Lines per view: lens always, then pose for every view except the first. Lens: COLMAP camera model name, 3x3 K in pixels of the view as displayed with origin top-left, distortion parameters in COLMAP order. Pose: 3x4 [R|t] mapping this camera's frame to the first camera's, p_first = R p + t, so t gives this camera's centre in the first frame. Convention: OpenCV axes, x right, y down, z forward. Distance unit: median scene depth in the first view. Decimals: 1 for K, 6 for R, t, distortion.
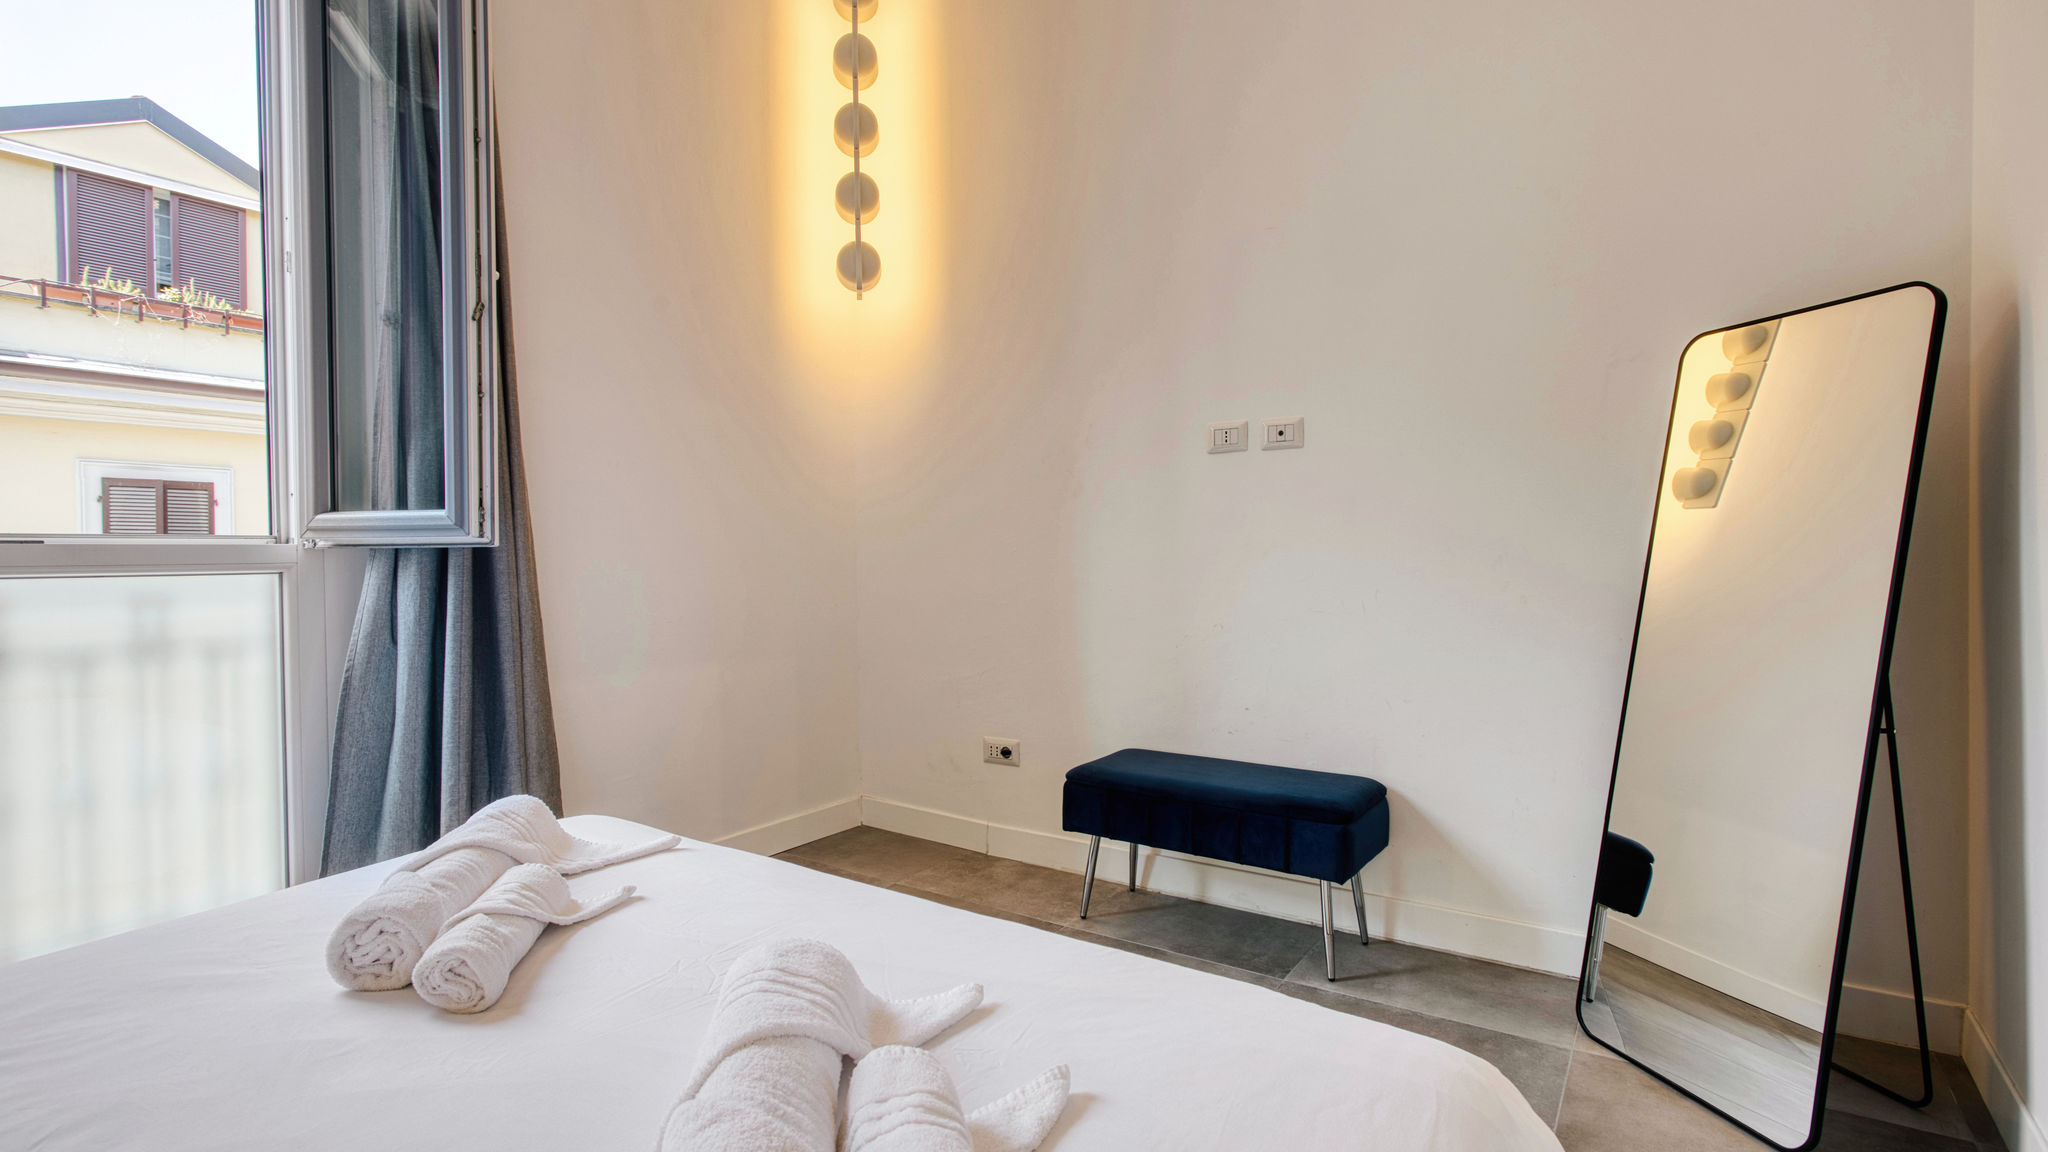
lens RADIAL K [[1010.2, 0, 1034.6], [0, 1010.2, 553.7], [0, 0, 1]] dist [0.000634, 0.001069]
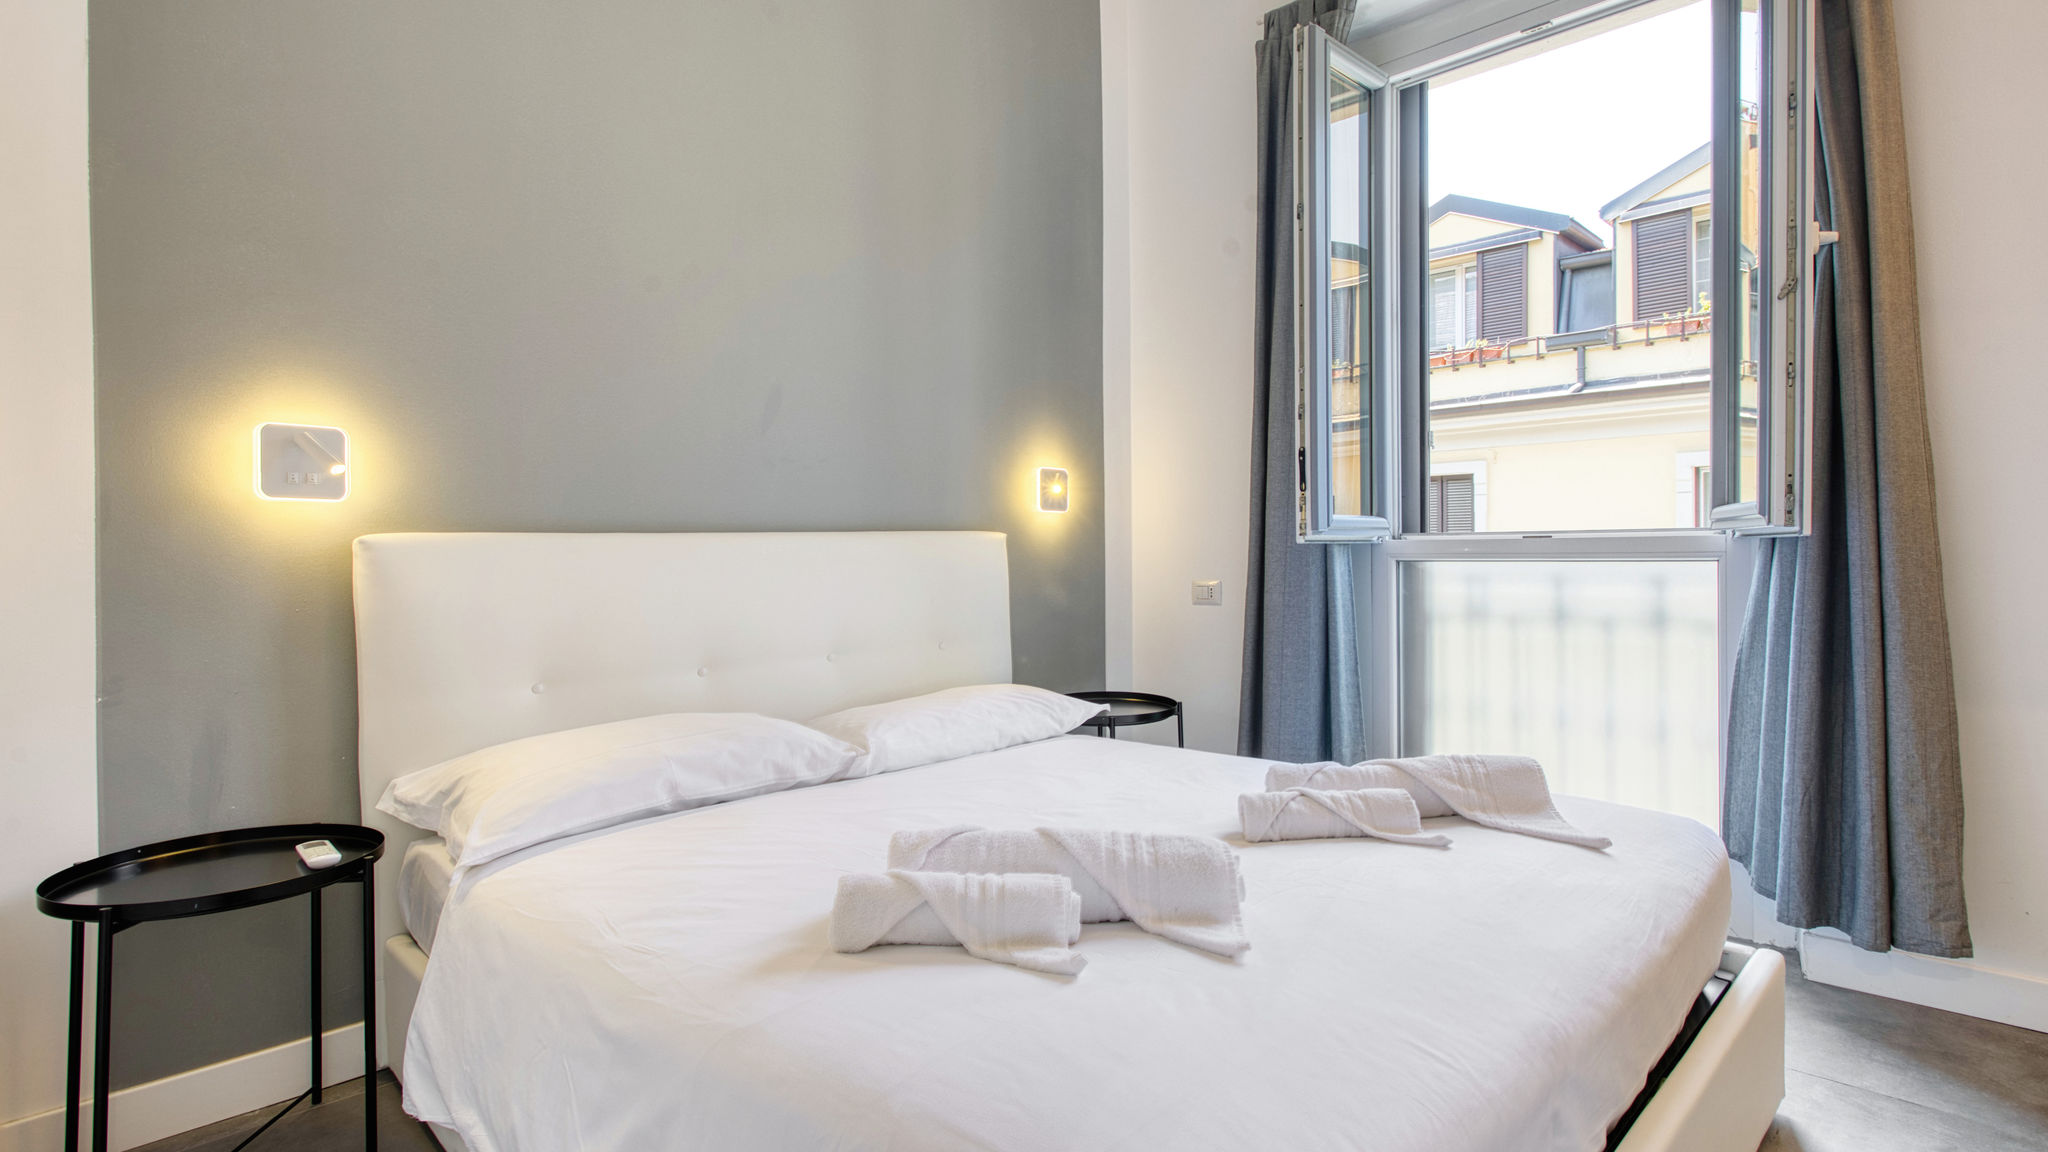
lens RADIAL K [[1028.7, 0, 1030.9], [0, 1028.7, 561.2], [0, 0, 1]] dist [-0.000560, 0.001665]
pose [[-0.204334, 0.015687, -0.978775, 0.535695], [0.007092, 0.999869, 0.014545, -0.002403], [0.978876, -0.003969, -0.204419, 0.497311]]
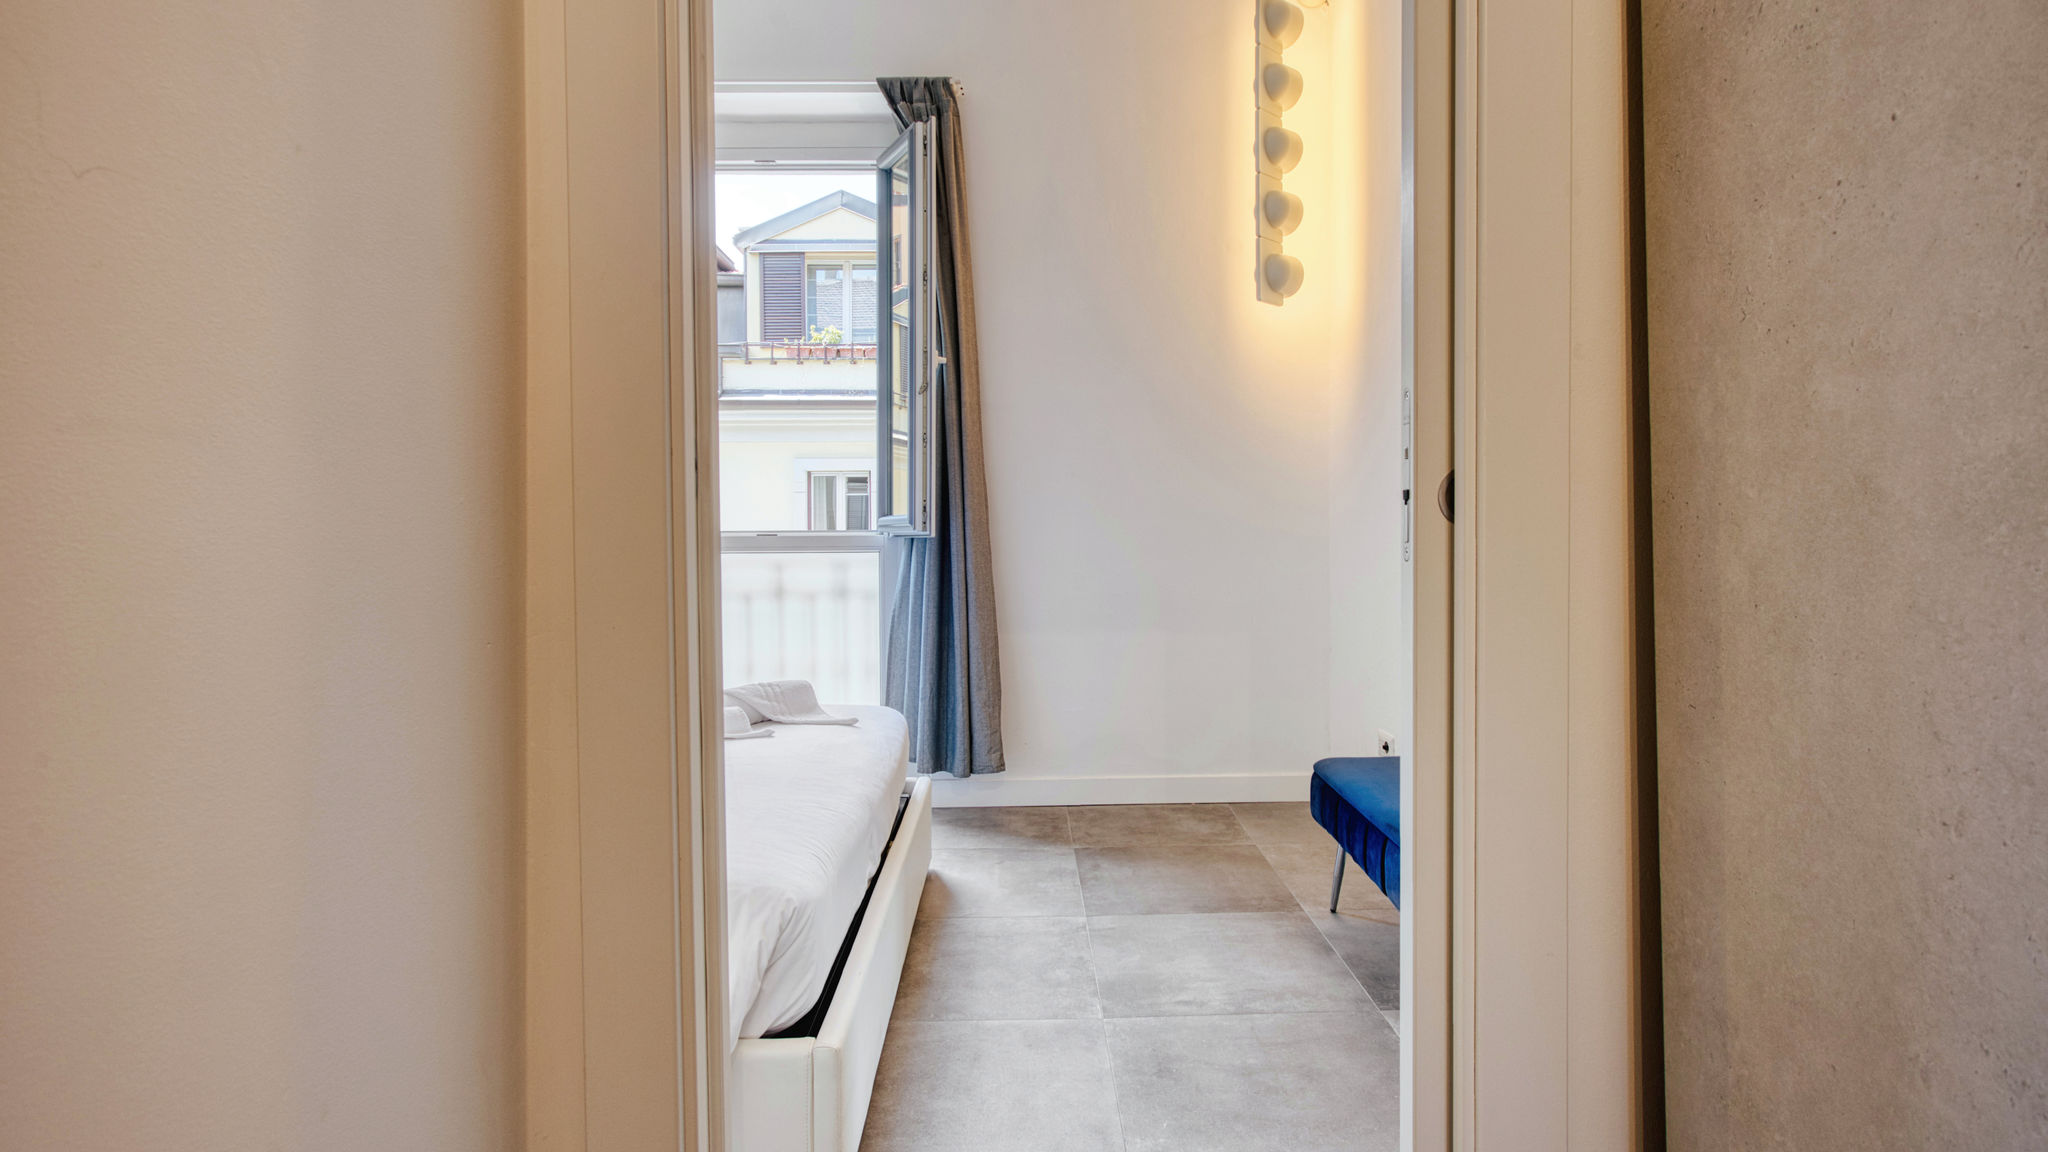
lens RADIAL K [[1072.7, 0, 1035.7], [0, 1072.7, 562.8], [0, 0, 1]] dist [-0.010926, 0.007127]
pose [[0.558854, 0.024104, -0.828916, 0.922649], [-0.002201, 0.999617, 0.027584, -0.013690], [0.829263, -0.013591, 0.558693, 0.210320]]
